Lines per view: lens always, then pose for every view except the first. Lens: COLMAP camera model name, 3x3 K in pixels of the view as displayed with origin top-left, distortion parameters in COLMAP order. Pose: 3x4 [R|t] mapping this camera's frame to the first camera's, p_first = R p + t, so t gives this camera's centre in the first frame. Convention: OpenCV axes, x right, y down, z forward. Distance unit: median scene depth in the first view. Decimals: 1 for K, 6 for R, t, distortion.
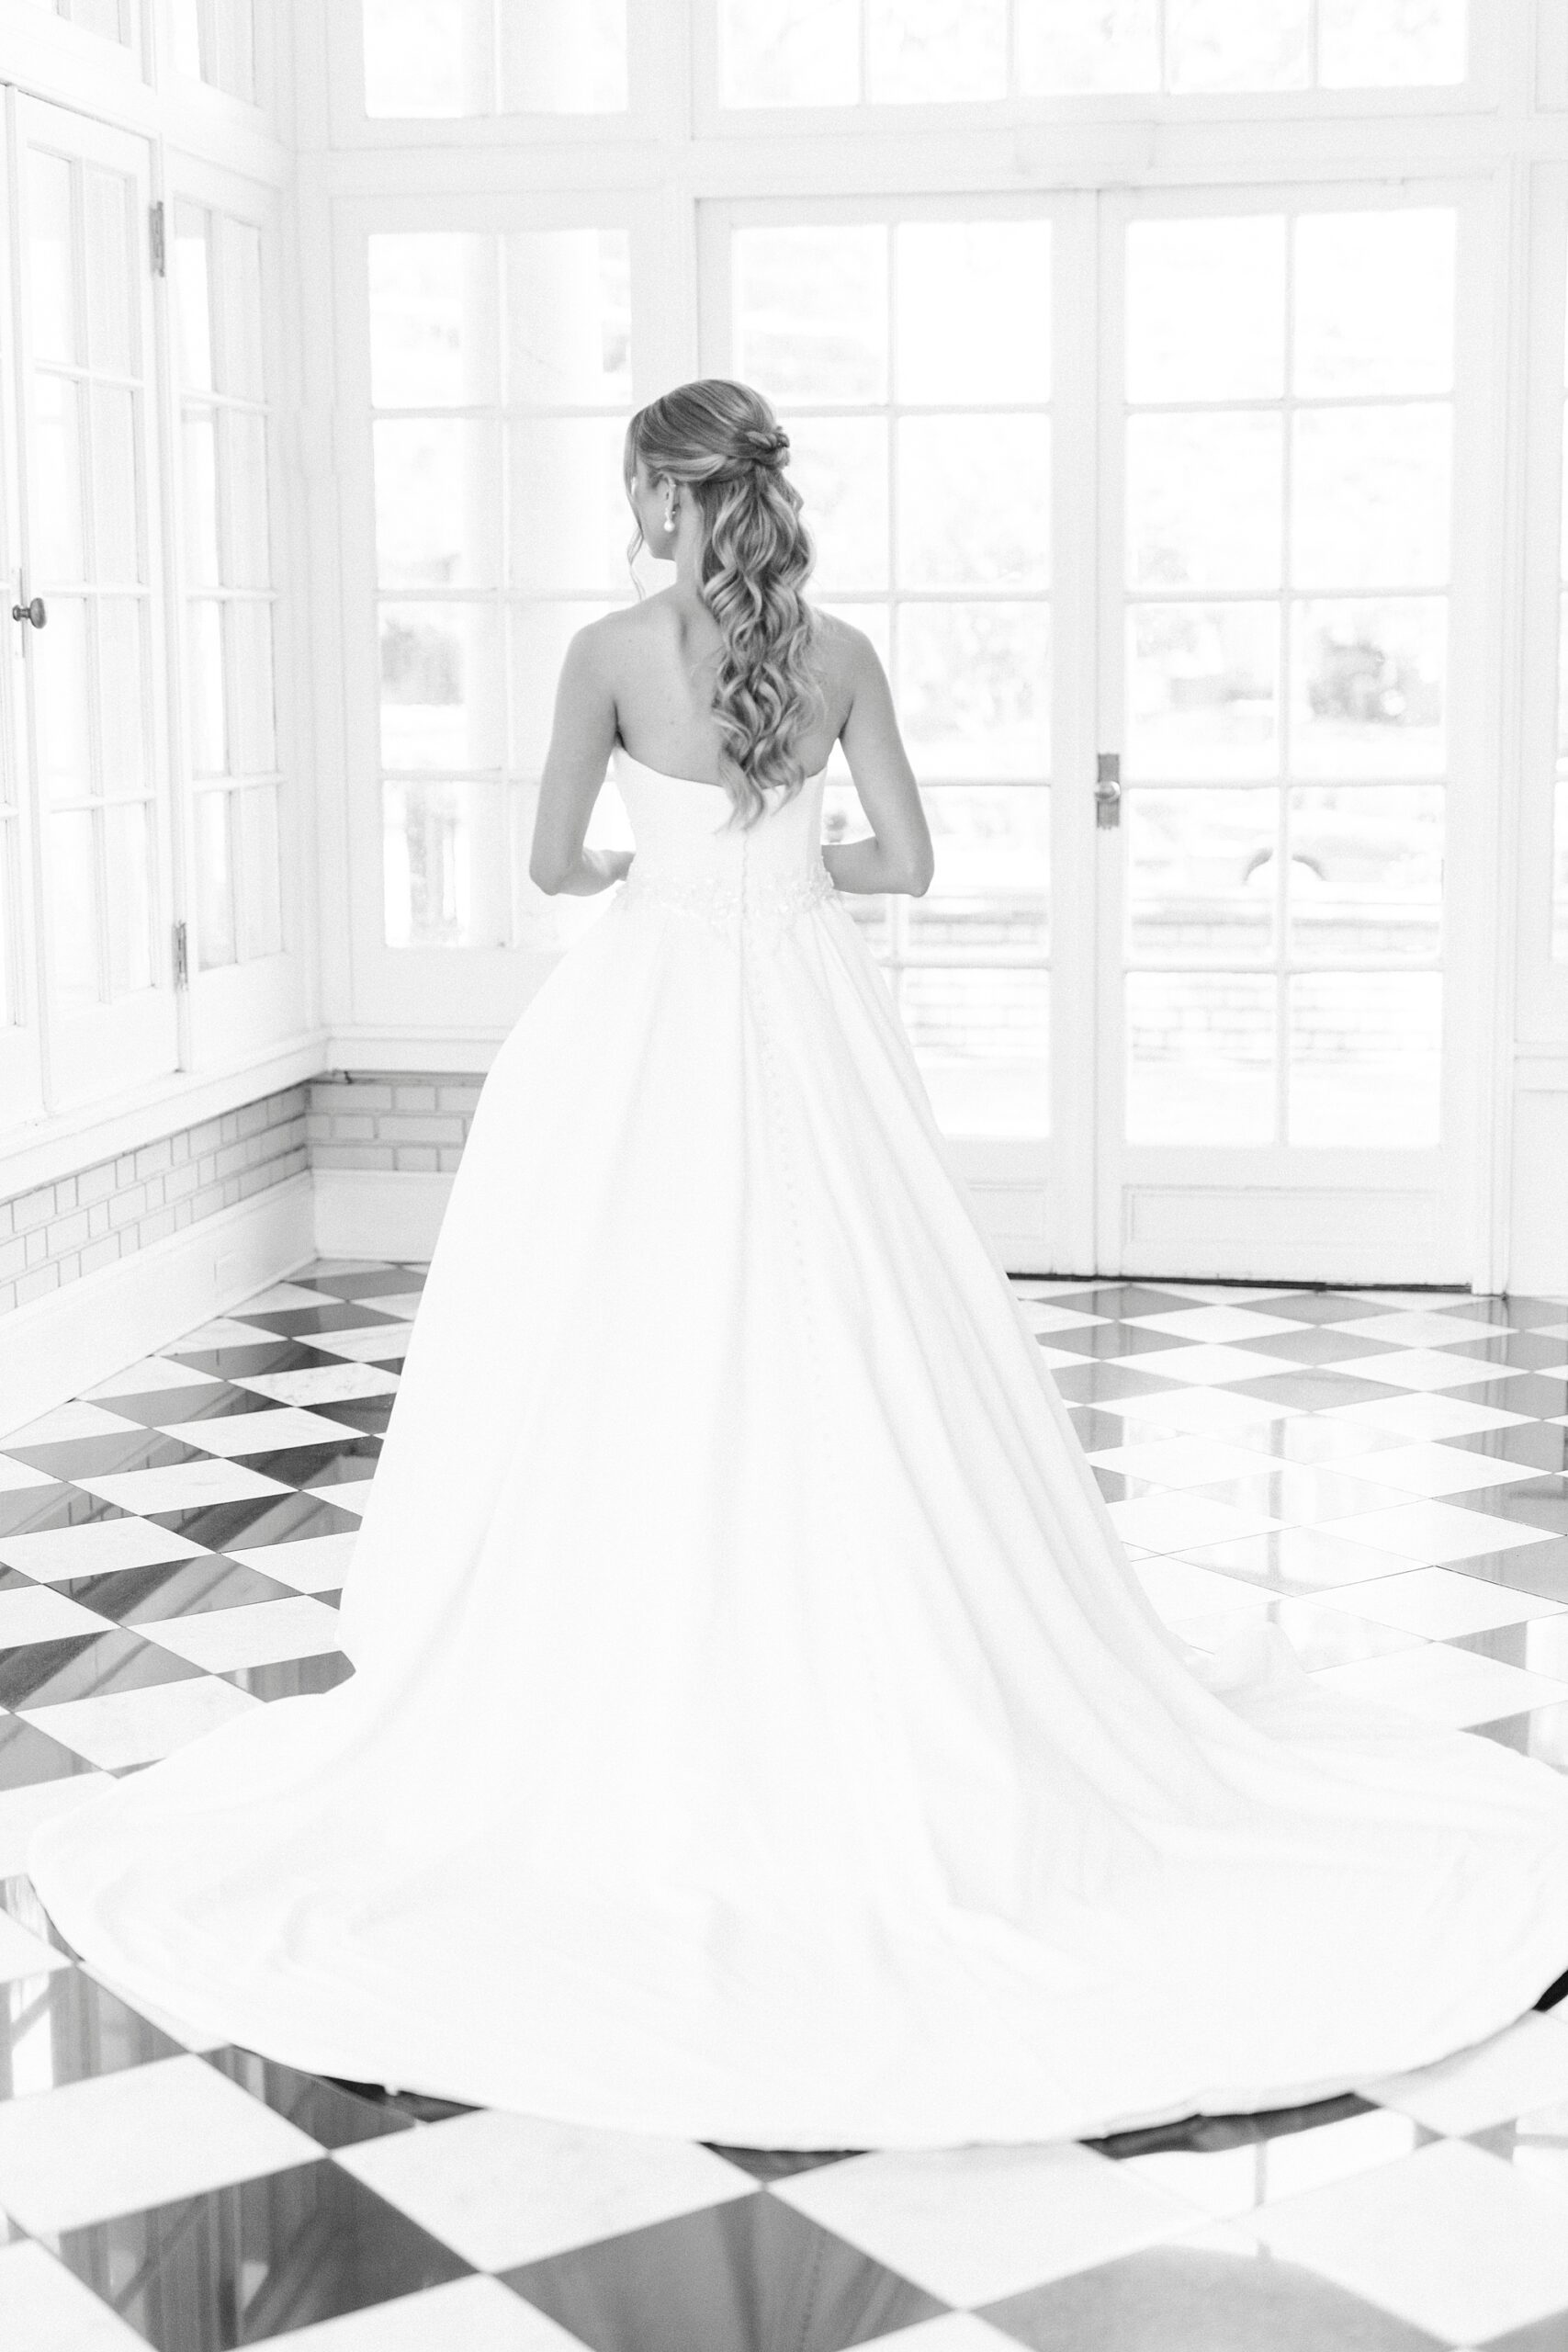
lens RADIAL K [[3427.7, 0, 744.5], [0, 3427.7, 1177.9], [0, 0, 1]] dist [-0.016965, 0.033969]
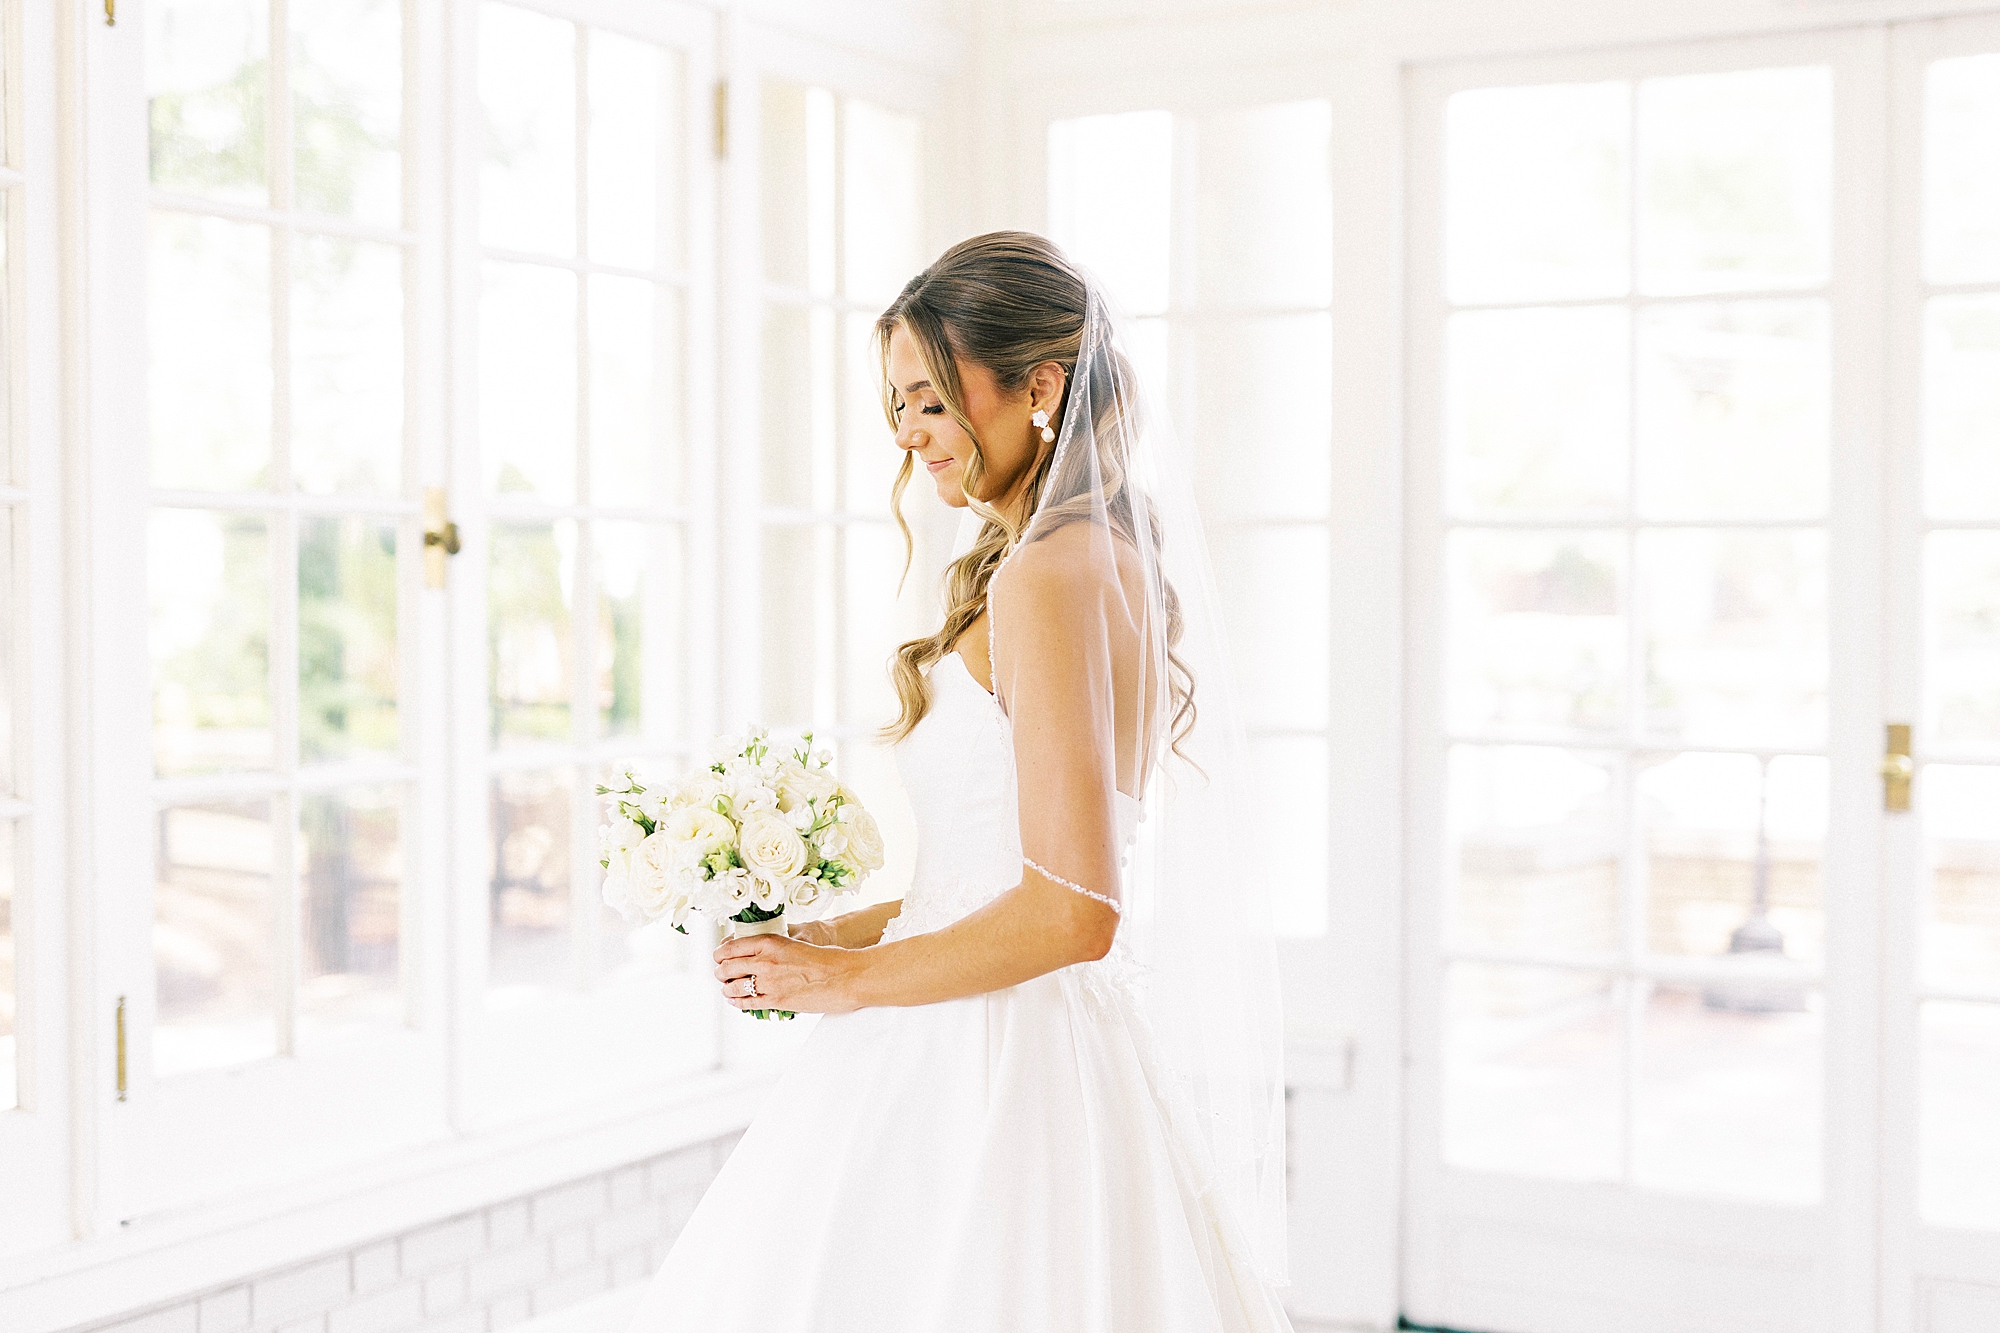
lens RADIAL K [[2860.2, 0, 987.4], [0, 2860.2, 698.3], [0, 0, 1]] dist [0.017347, -0.039860]
pose [[0.949362, 0.023120, -0.313333, 0.116664], [-0.056513, 0.993589, -0.097915, -0.054514], [0.309060, 0.110665, 0.944582, 0.320485]]
